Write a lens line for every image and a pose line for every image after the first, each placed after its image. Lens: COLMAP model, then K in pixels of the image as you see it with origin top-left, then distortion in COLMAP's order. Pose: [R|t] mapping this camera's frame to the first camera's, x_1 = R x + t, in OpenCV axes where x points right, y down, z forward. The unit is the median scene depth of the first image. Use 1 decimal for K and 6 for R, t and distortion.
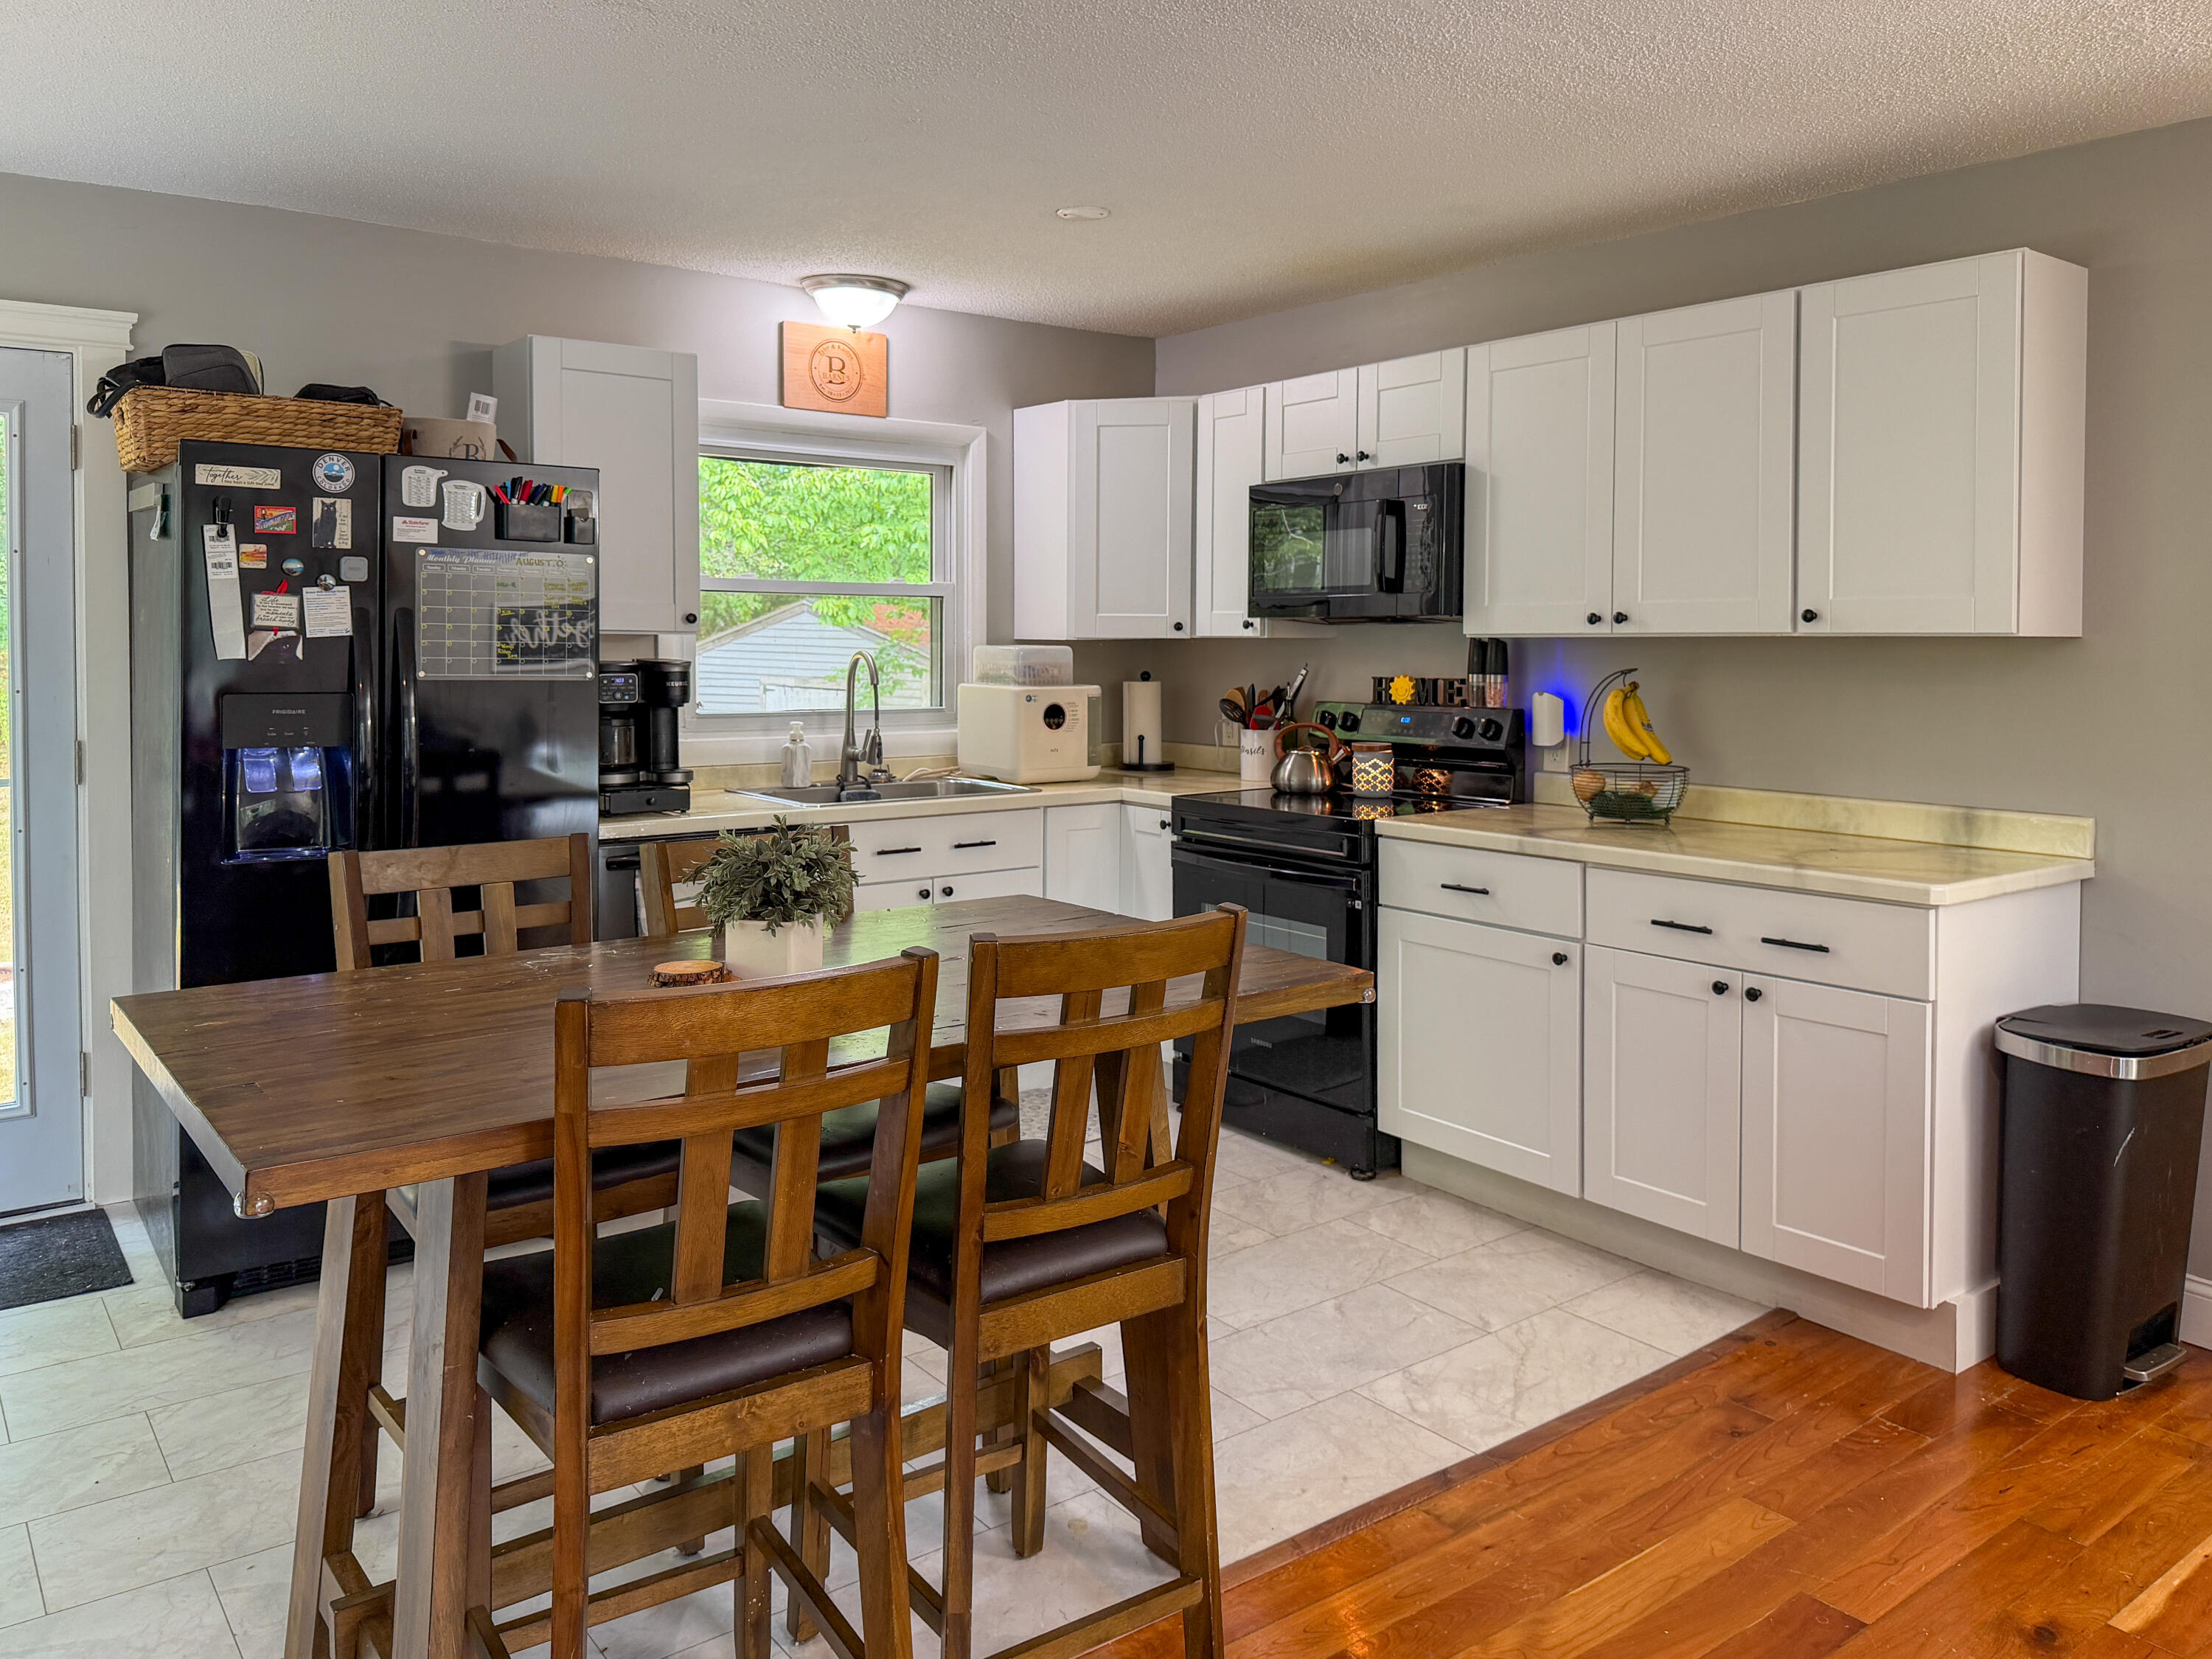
lens RADIAL K [[1615.4, 0, 1122.5], [0, 1615.4, 670.2], [0, 0, 1]] dist [0.040118, -0.033945]
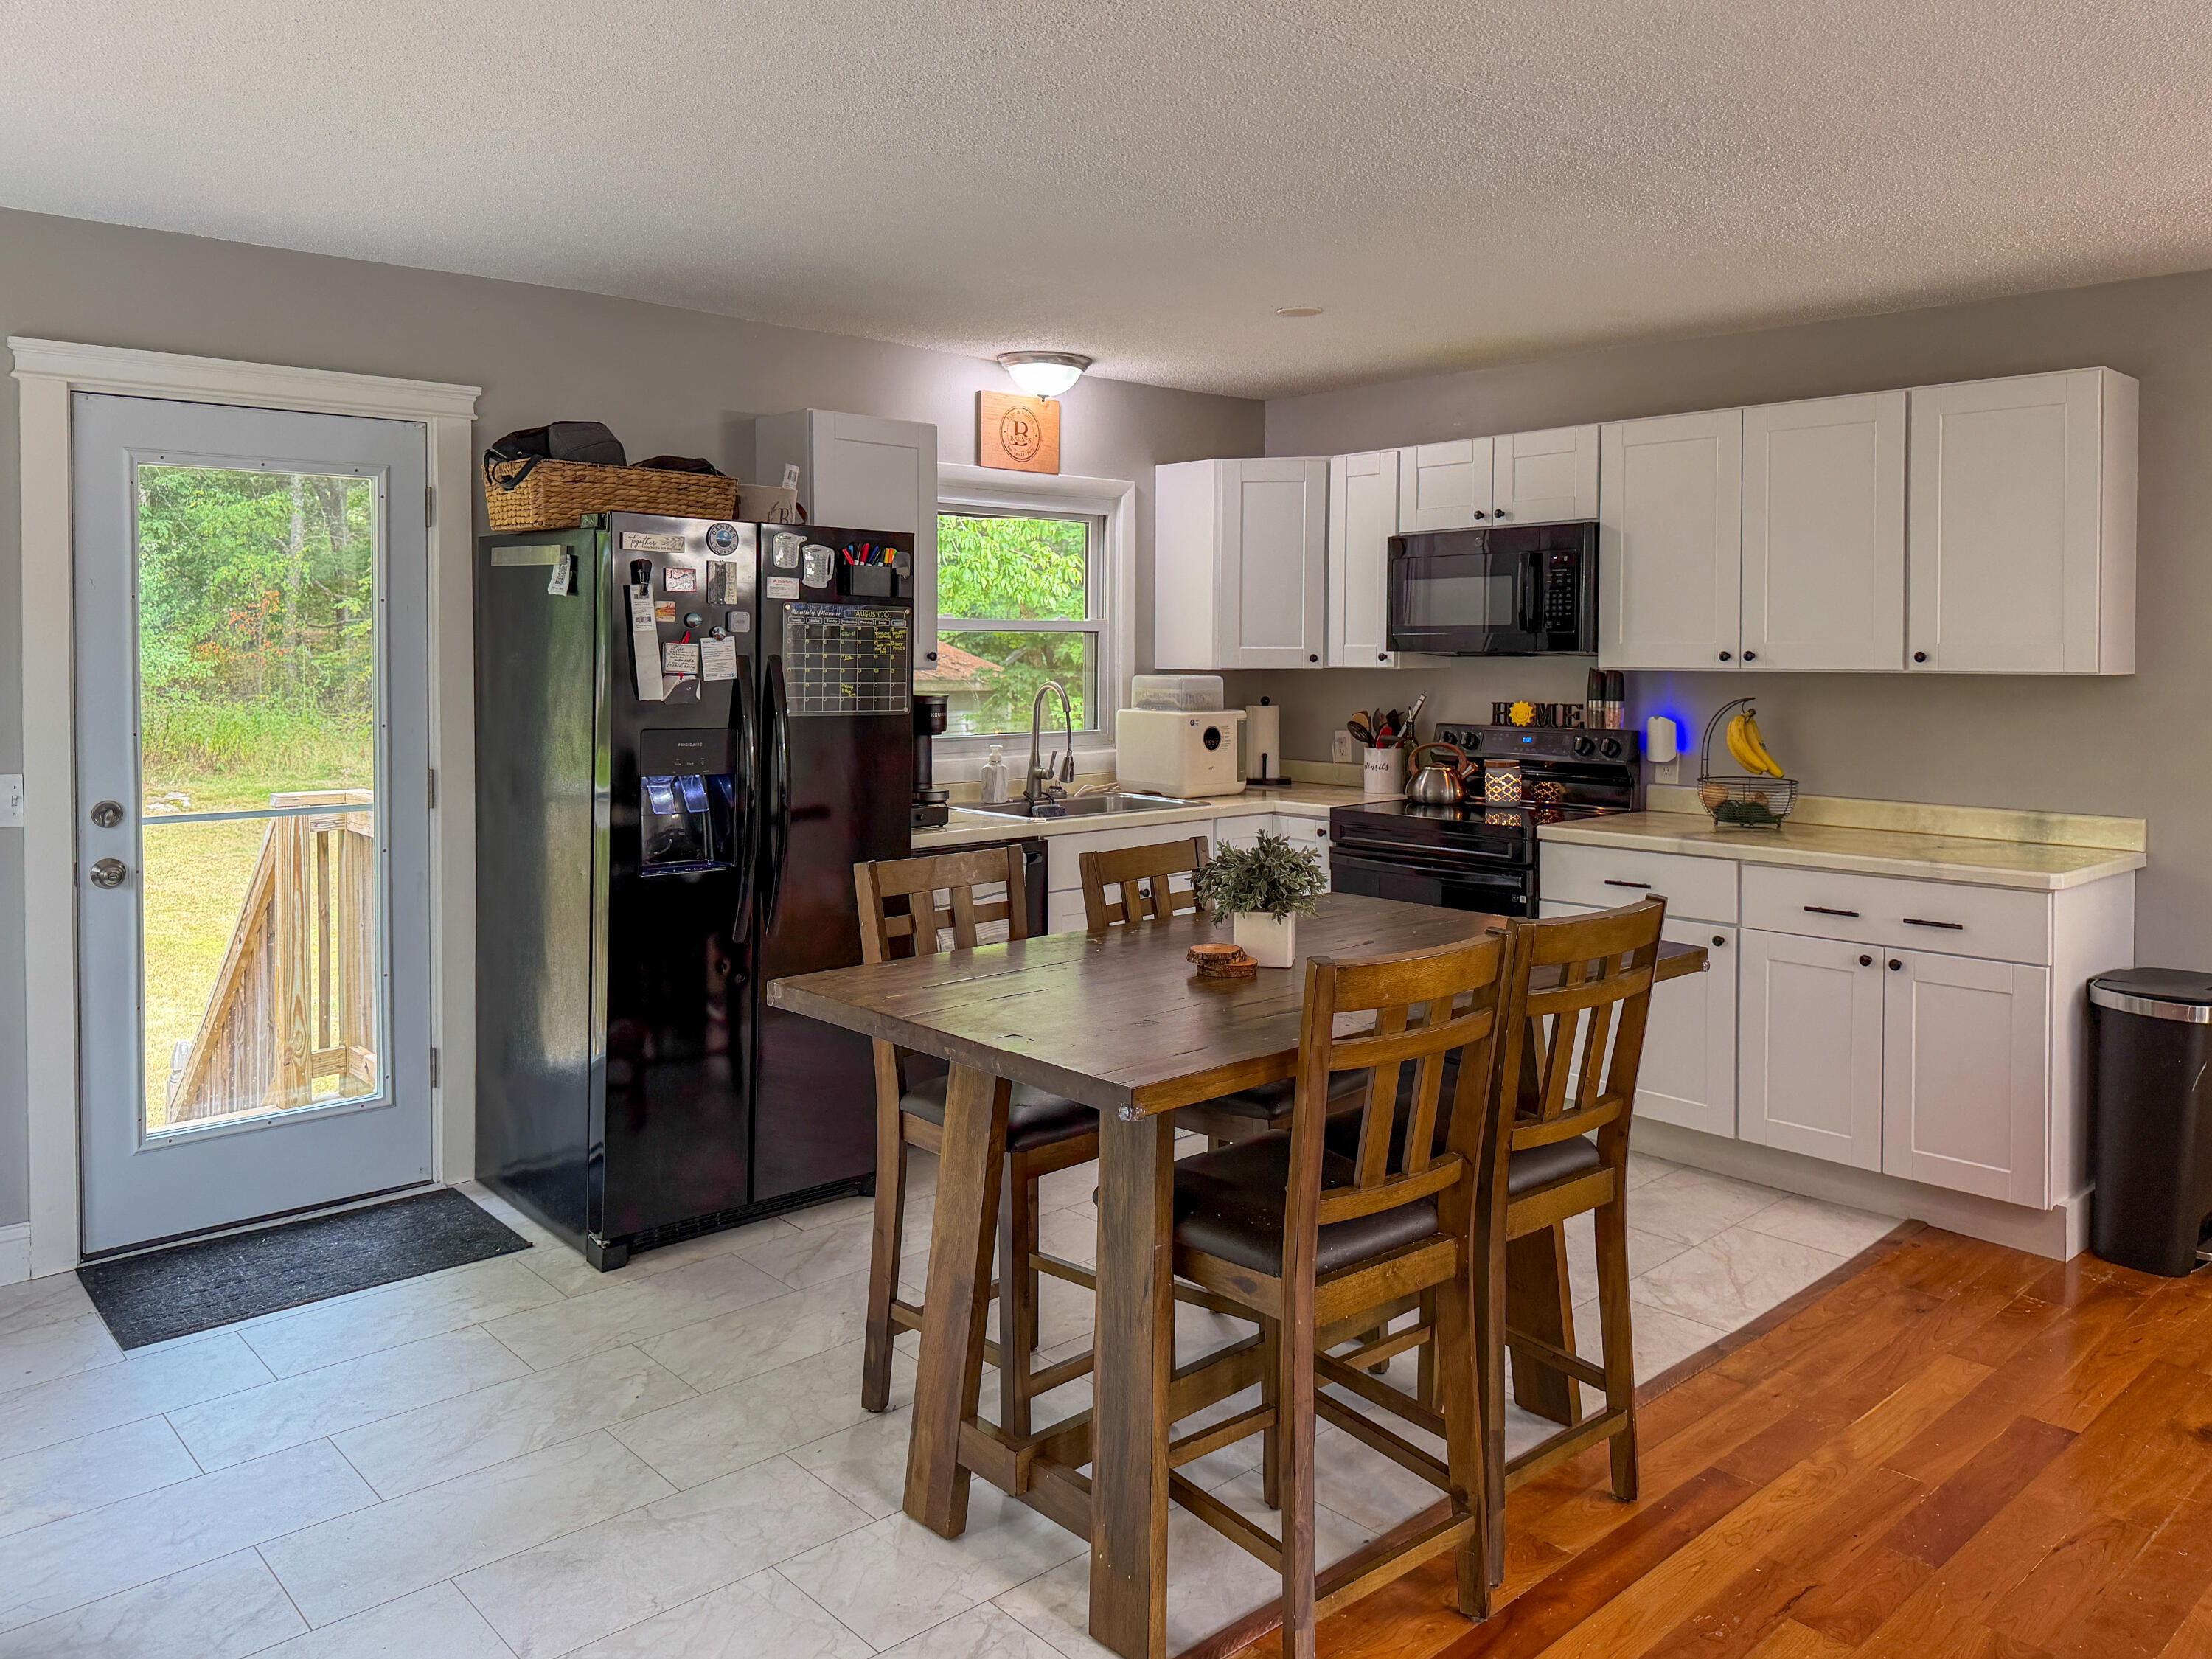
lens RADIAL K [[1615.4, 0, 1121.0], [0, 1615.4, 653.7], [0, 0, 1]] dist [0.040118, -0.033945]
pose [[0.995589, -0.001861, 0.093804, -0.285745], [0.003170, 0.999900, -0.013815, -0.020274], [-0.093768, 0.014051, 0.995495, -0.165467]]
